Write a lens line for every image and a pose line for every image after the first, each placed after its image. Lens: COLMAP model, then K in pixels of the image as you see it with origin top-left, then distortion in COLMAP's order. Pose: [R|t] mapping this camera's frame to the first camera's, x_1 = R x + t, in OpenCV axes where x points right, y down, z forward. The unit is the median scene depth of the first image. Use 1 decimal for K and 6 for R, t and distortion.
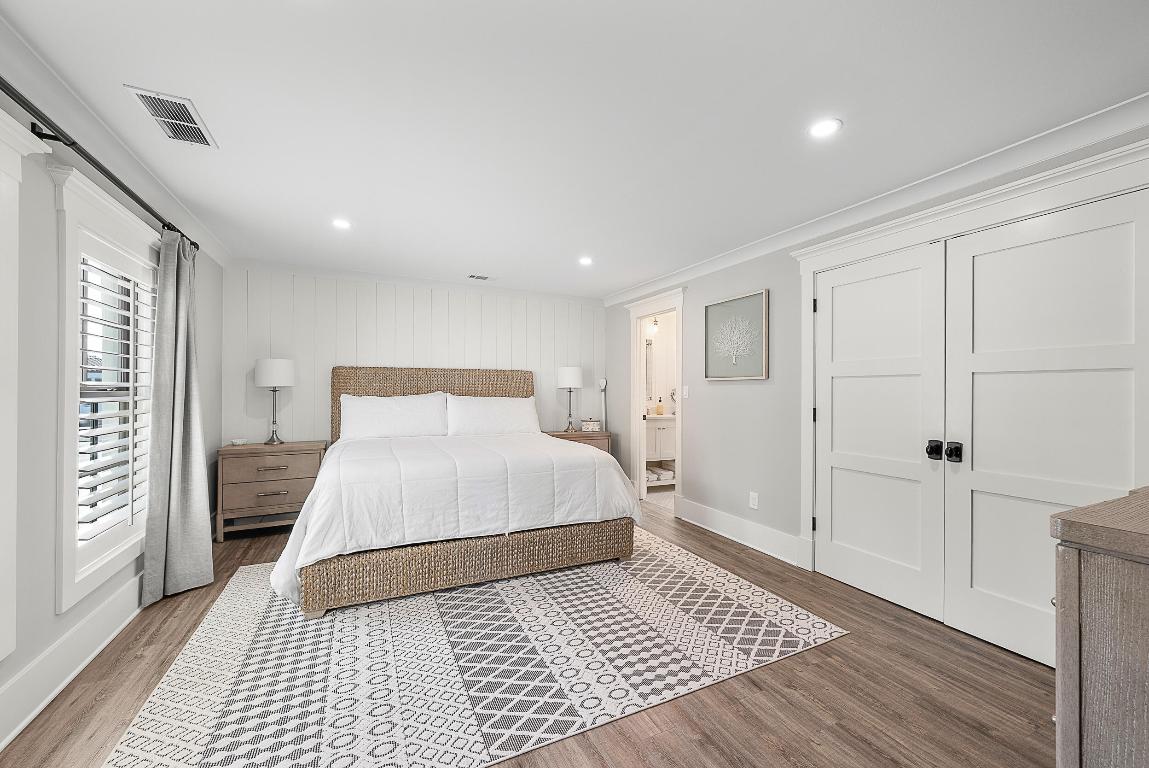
lens RADIAL K [[446.1, 0, 574.9], [0, 446.1, 386.3], [0, 0, 1]] dist [0.000307, -0.000038]
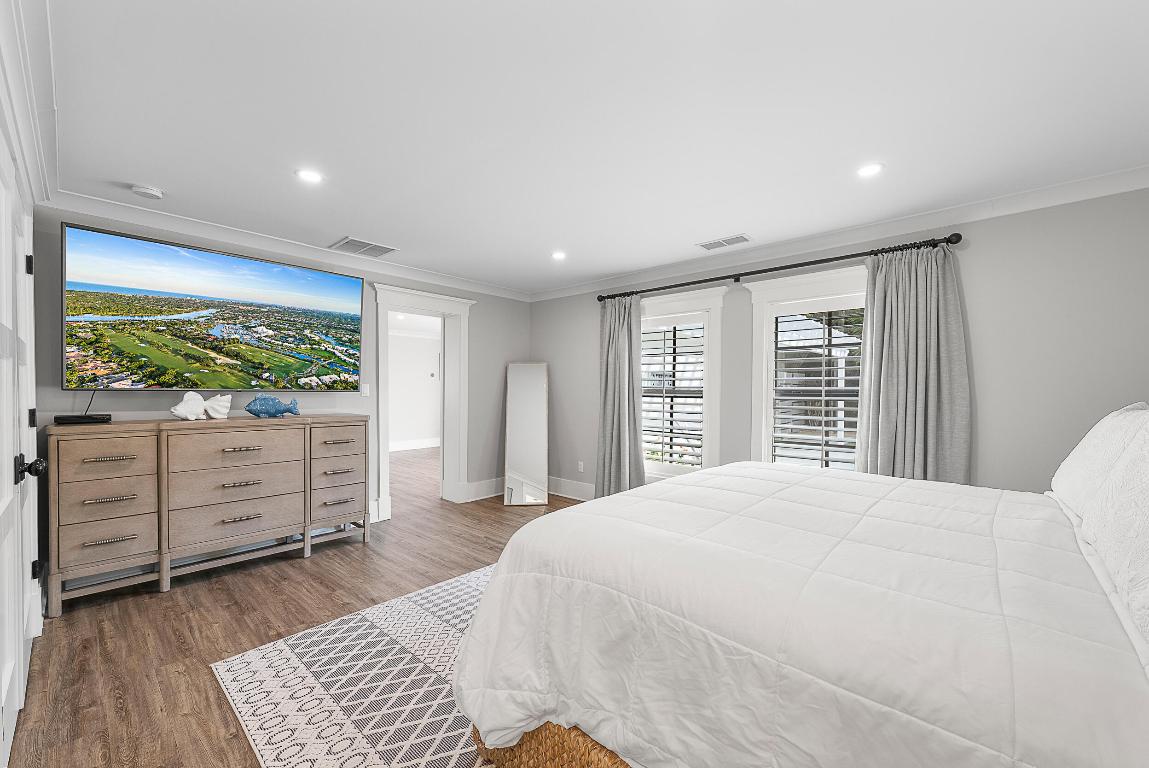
lens RADIAL K [[446.1, 0, 576.2], [0, 446.1, 389.9], [0, 0, 1]] dist [0.000307, -0.000038]
pose [[-0.923038, -0.013686, -0.384464, 0.357460], [-0.013477, 0.999904, -0.003239, 0.020792], [0.384471, 0.002191, -0.923134, 2.446724]]
